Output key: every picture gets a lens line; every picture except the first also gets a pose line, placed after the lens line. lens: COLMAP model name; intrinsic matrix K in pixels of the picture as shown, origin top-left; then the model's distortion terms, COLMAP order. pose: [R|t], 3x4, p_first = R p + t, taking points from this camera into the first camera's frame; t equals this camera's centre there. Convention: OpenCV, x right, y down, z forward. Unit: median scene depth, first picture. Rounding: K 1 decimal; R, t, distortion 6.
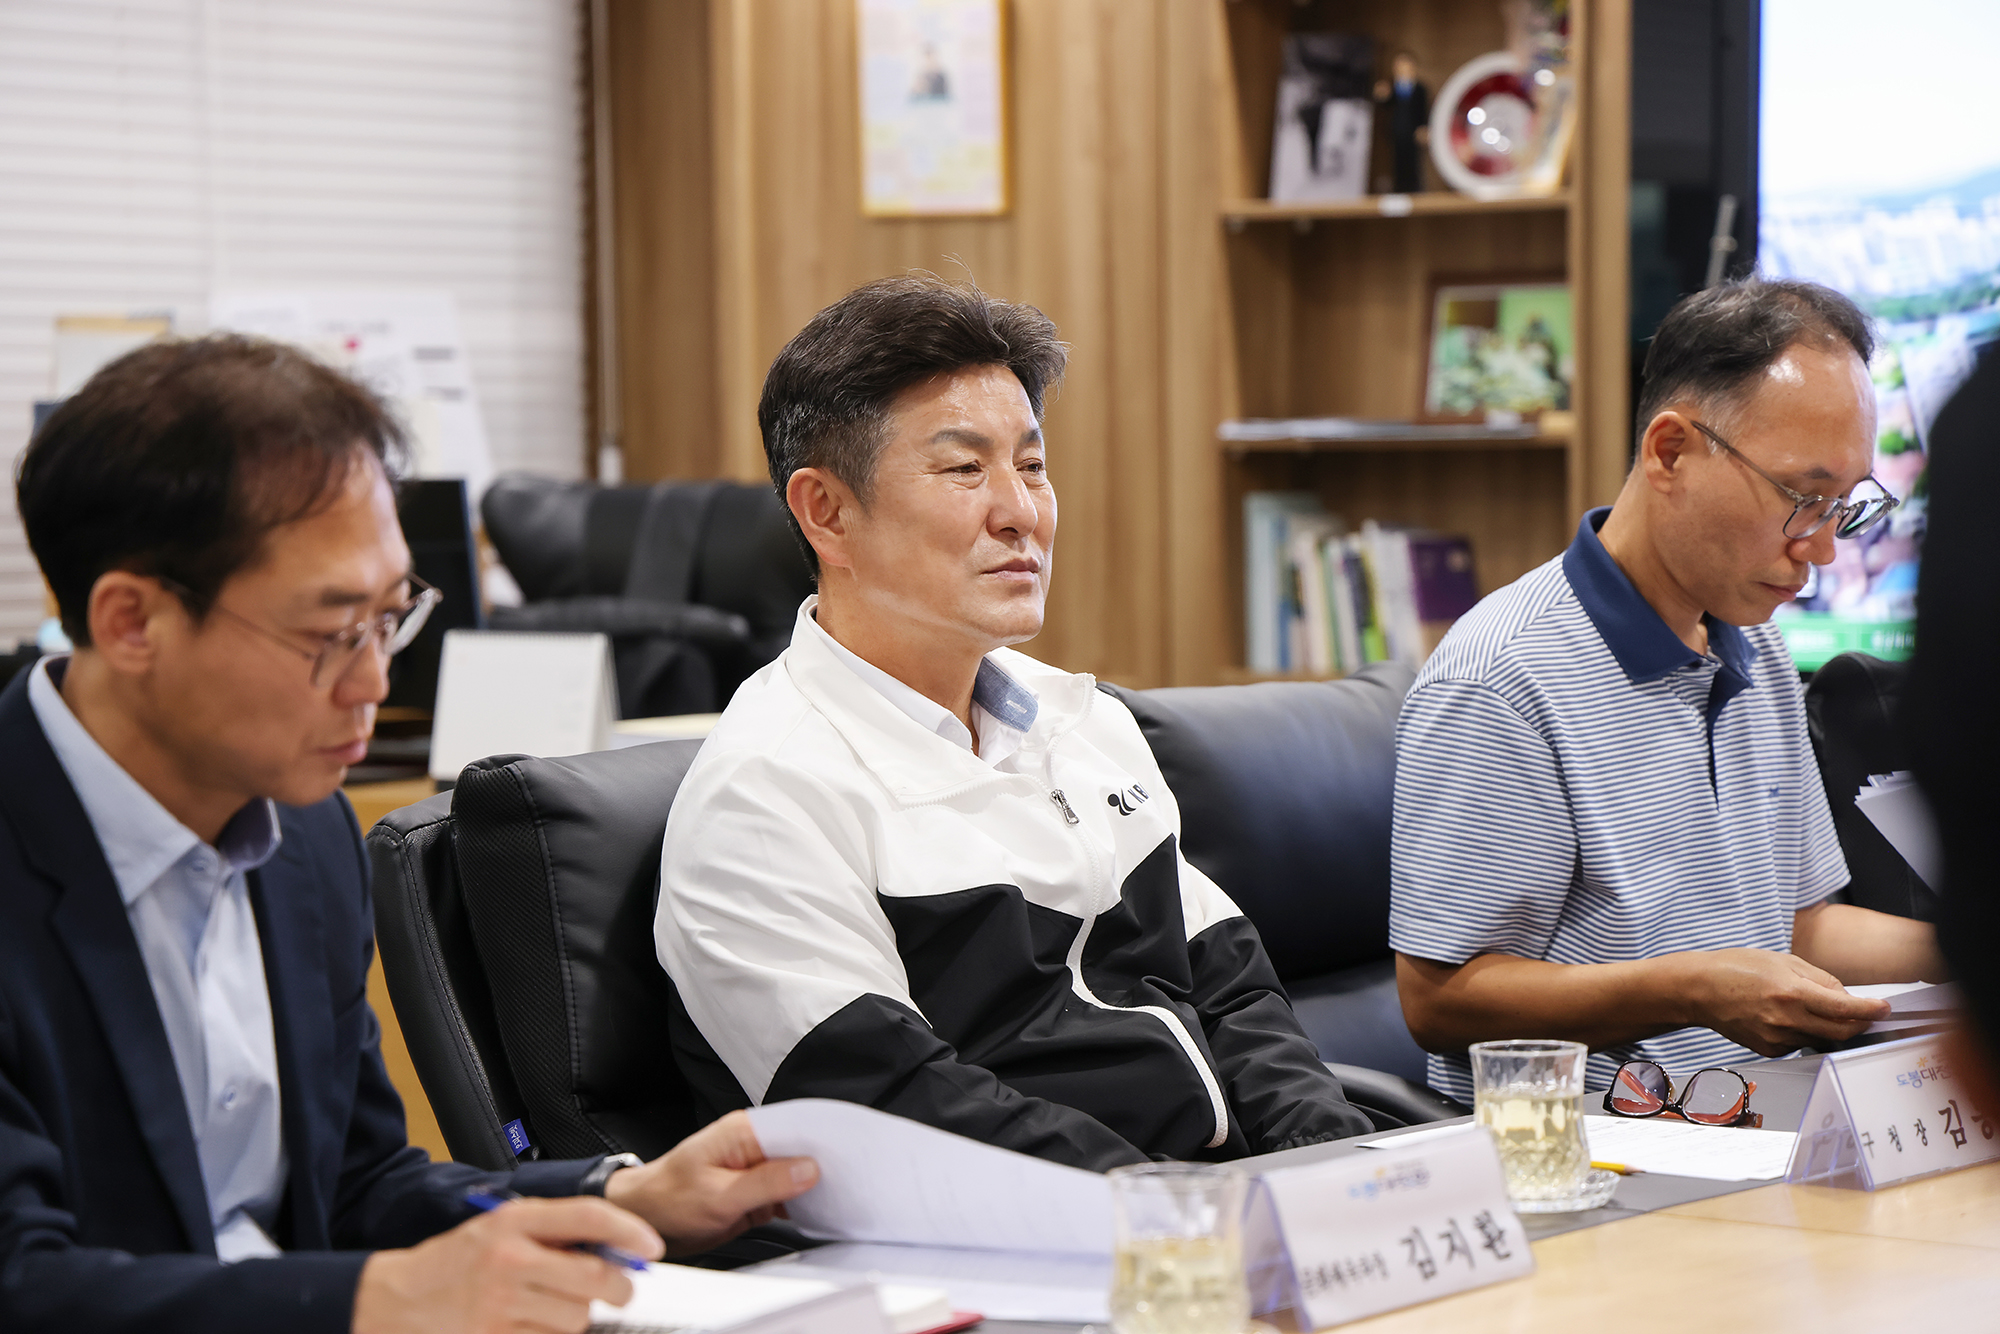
lens RADIAL K [[5489.1, 0, 999.5], [0, 5489.1, 755.2], [0, 0, 1]] dist [0.628453, -0.557875]
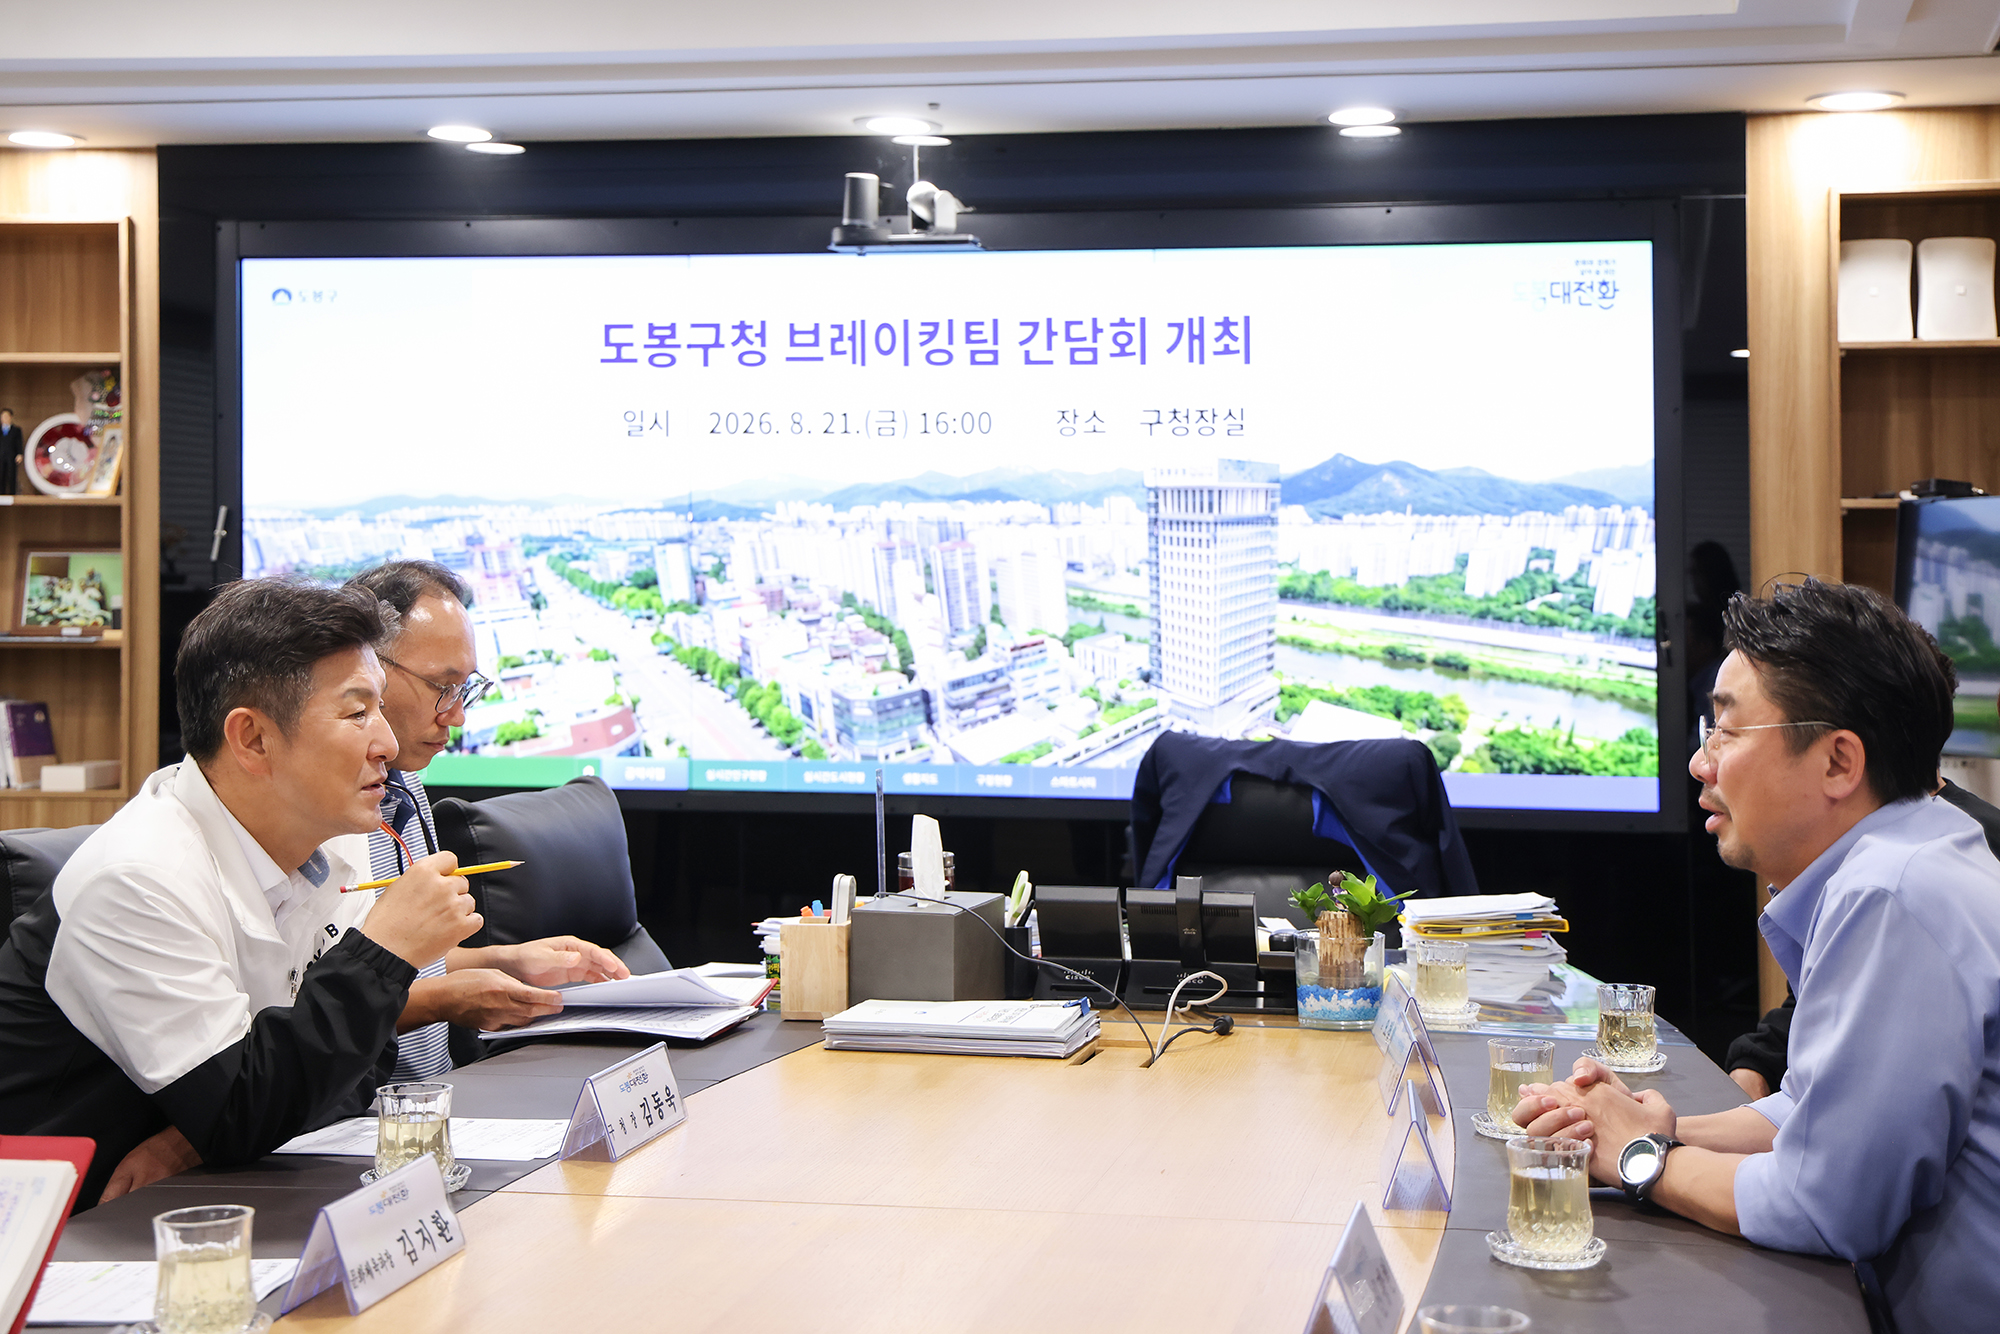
lens RADIAL K [[2950.3, 0, 1008.1], [0, 2950.3, 638.4], [0, 0, 1]] dist [0.070346, 0.427982]
pose [[0.903565, 0.013141, 0.428250, -0.037008], [0.011472, 0.998429, -0.054843, -0.006821], [-0.428298, 0.054467, 0.901994, 0.079189]]
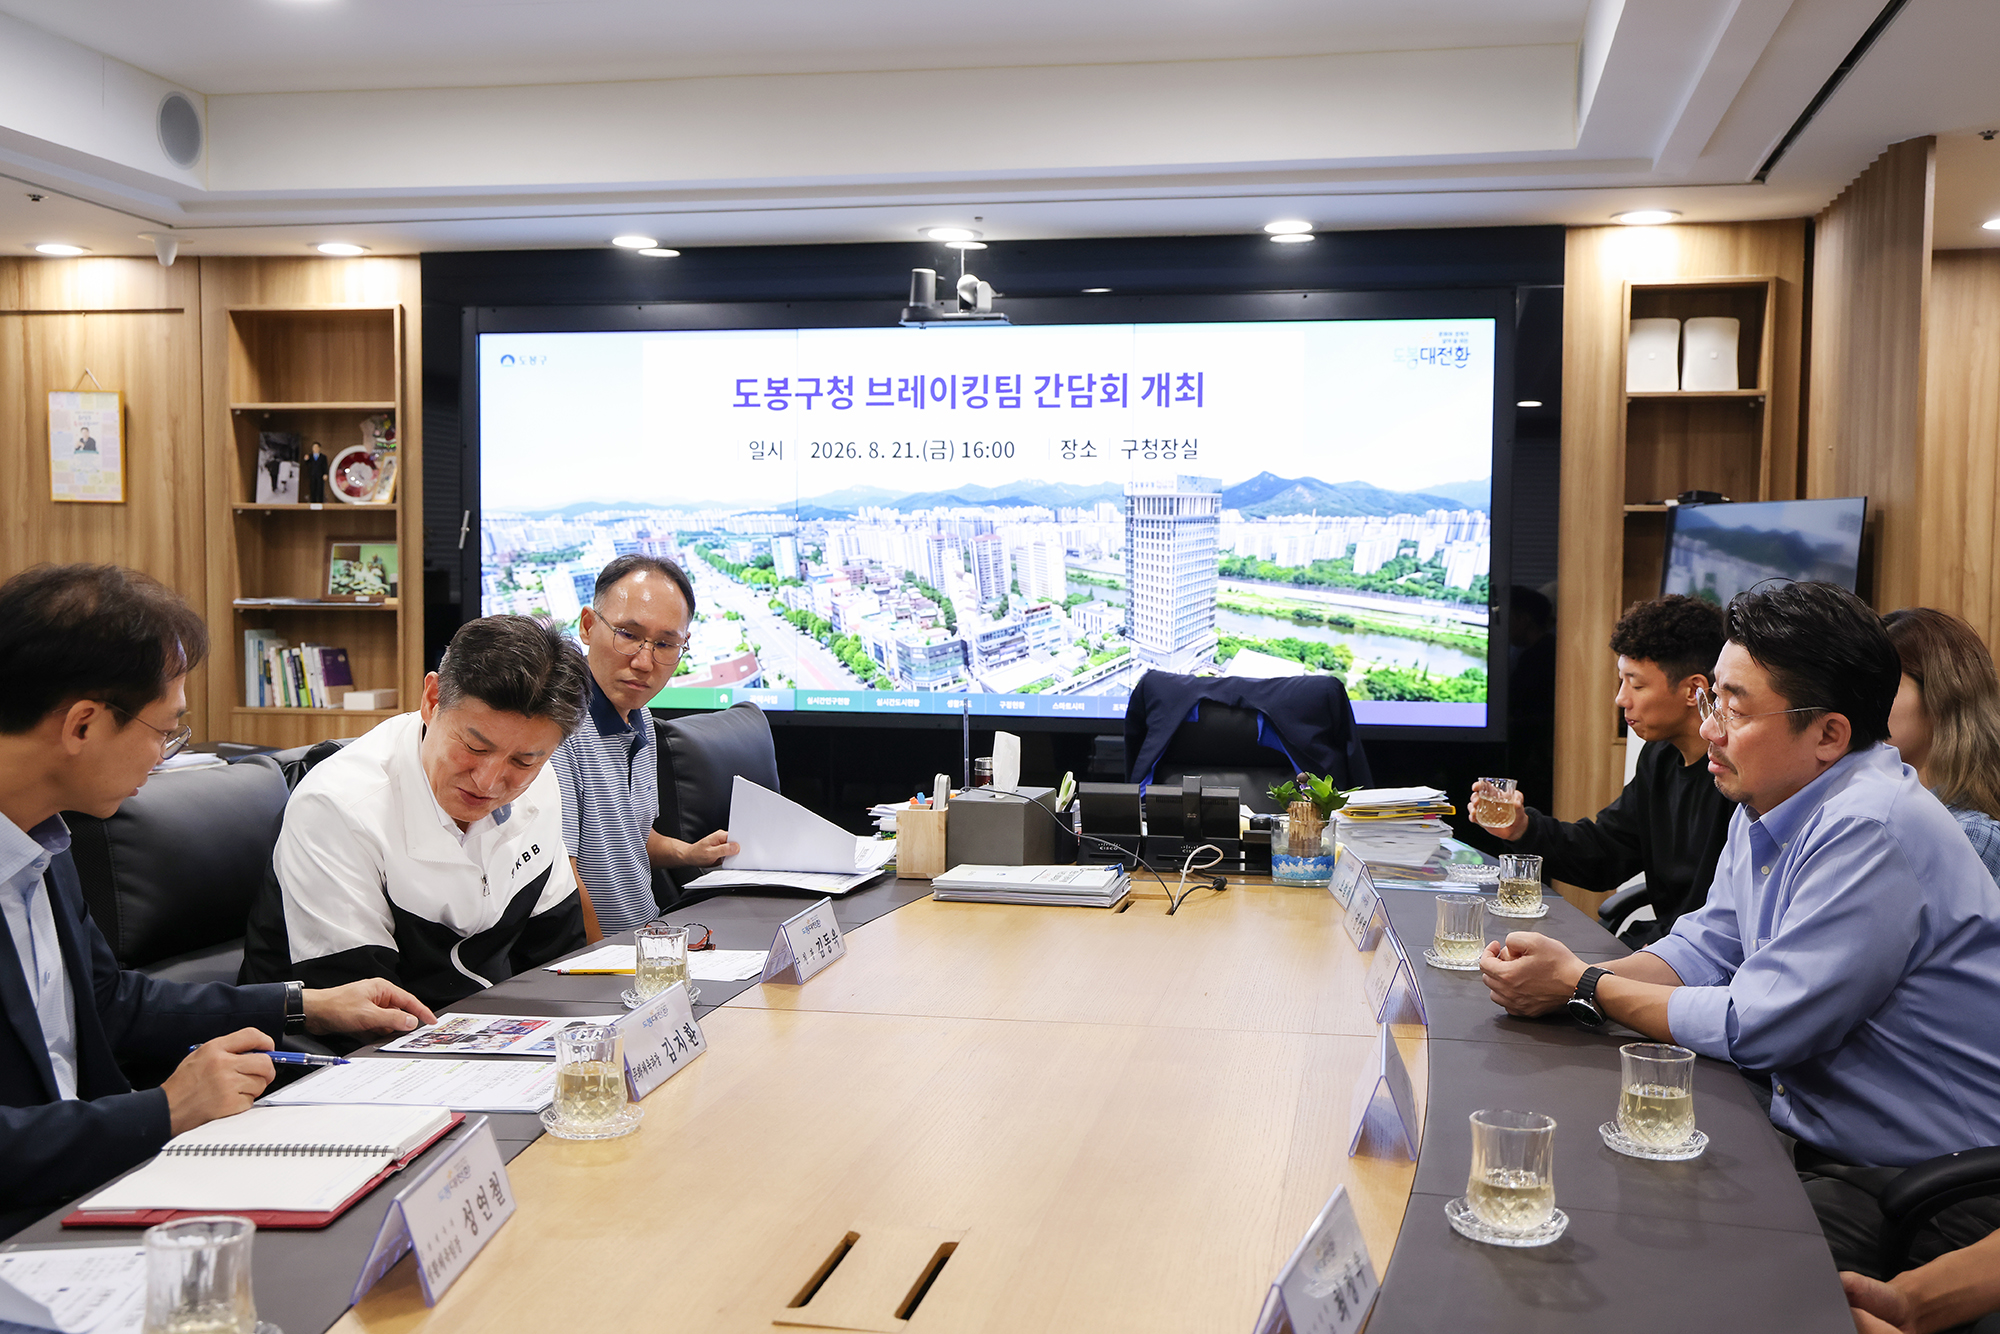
lens RADIAL K [[2037.8, 0, 971.9], [0, 2037.8, 711.0], [0, 0, 1]] dist [-0.008564, 0.171172]
pose [[0.905279, -0.007743, 0.424747, -0.042267], [0.010270, 0.999941, -0.003660, -0.007454], [-0.424694, 0.007675, 0.905305, 0.107978]]
